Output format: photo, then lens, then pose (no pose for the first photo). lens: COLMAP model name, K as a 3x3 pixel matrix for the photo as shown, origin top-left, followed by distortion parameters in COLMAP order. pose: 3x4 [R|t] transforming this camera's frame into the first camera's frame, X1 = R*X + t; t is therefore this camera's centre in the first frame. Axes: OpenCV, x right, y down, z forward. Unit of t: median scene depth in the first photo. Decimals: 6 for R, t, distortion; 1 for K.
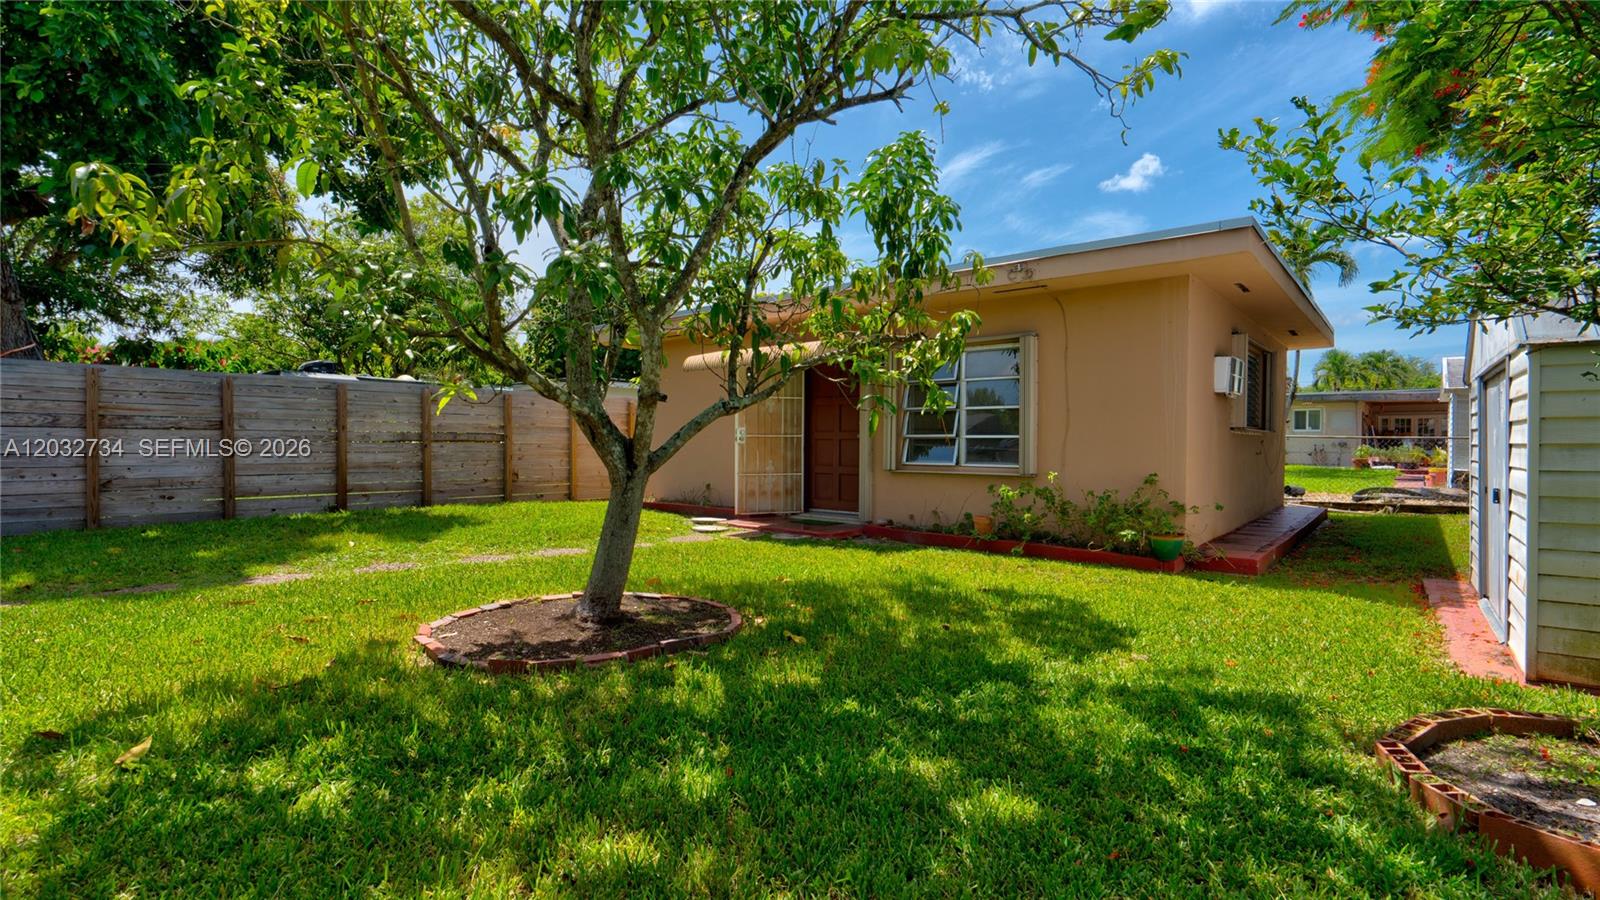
lens RADIAL K [[728.0, 0, 808.6], [0, 728.0, 446.9], [0, 0, 1]] dist [-0.007788, 0.005111]
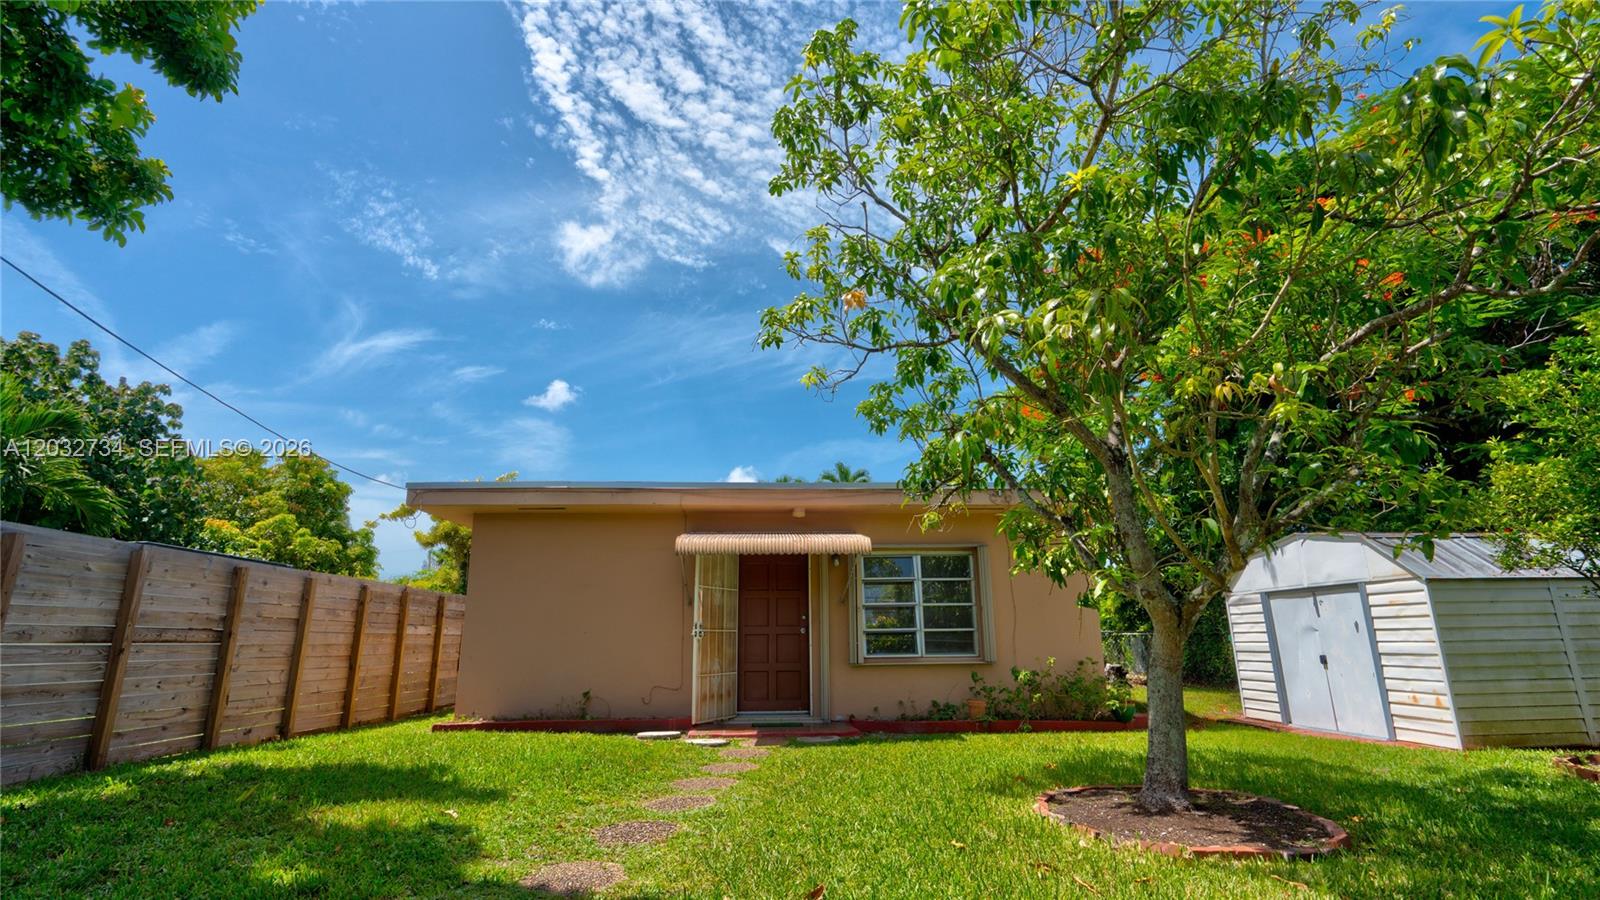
lens RADIAL K [[727.8, 0, 808.2], [0, 727.8, 444.9], [0, 0, 1]] dist [-0.006174, 0.003537]
pose [[0.731042, 0.167818, 0.661374, -0.667505], [0.017942, 0.964220, -0.264495, 0.003773], [-0.682097, 0.205223, 0.701874, 0.252895]]
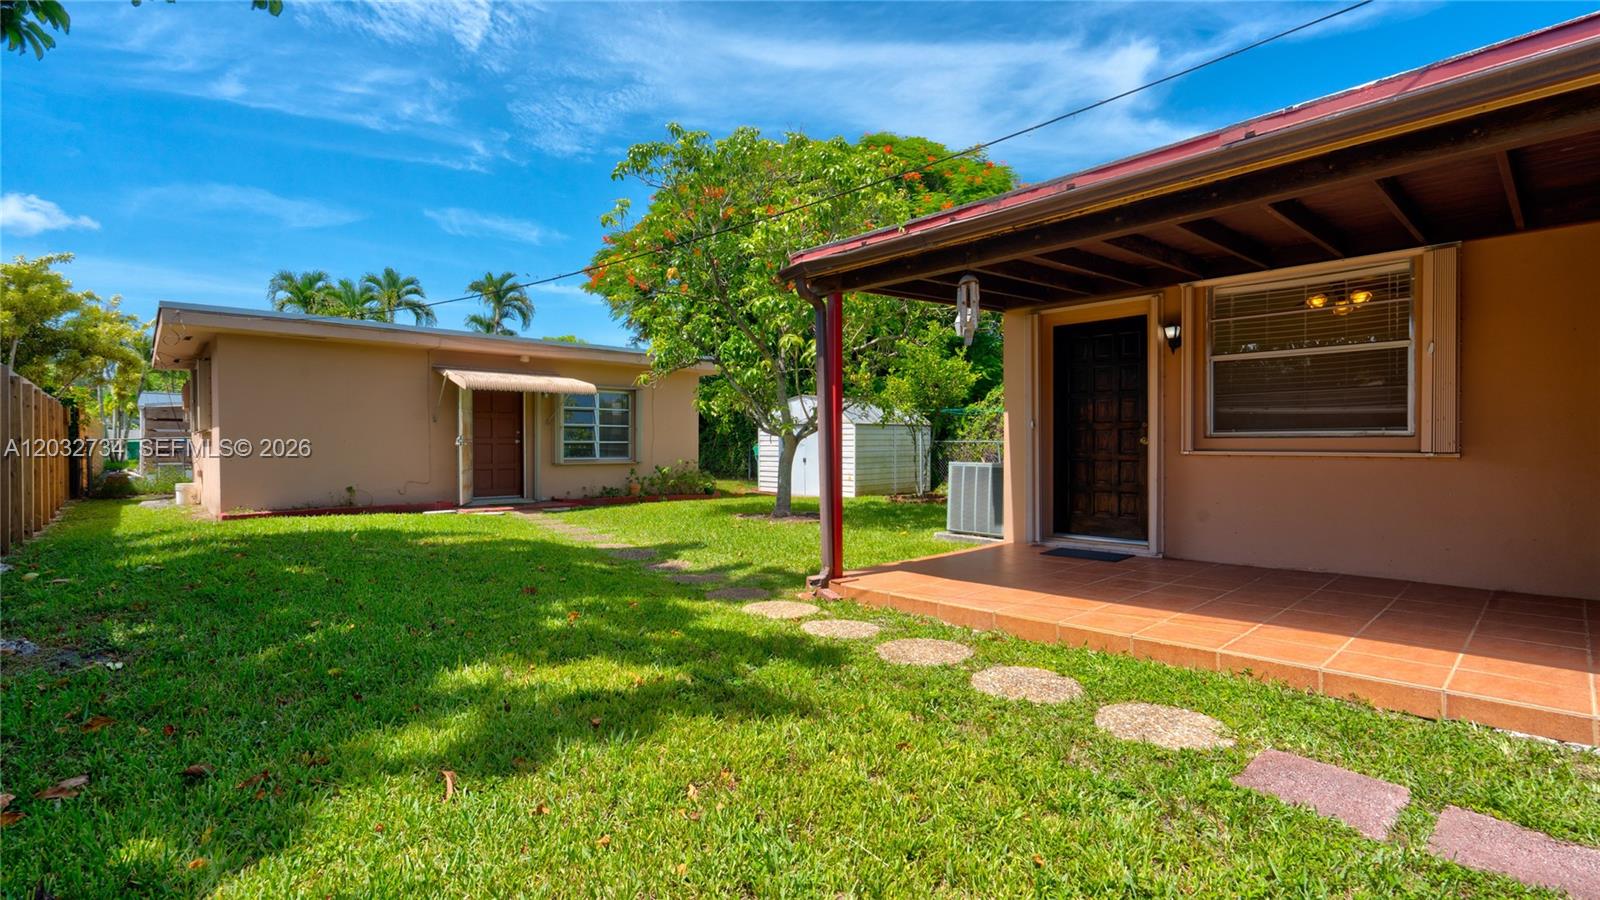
lens RADIAL K [[726.4, 0, 808.0], [0, 726.4, 455.3], [0, 0, 1]] dist [-0.009757, 0.005171]
pose [[0.116693, -0.019019, 0.992986, -1.333288], [0.007808, 0.999803, 0.018232, -0.010188], [-0.993137, 0.005625, 0.116819, 0.292688]]
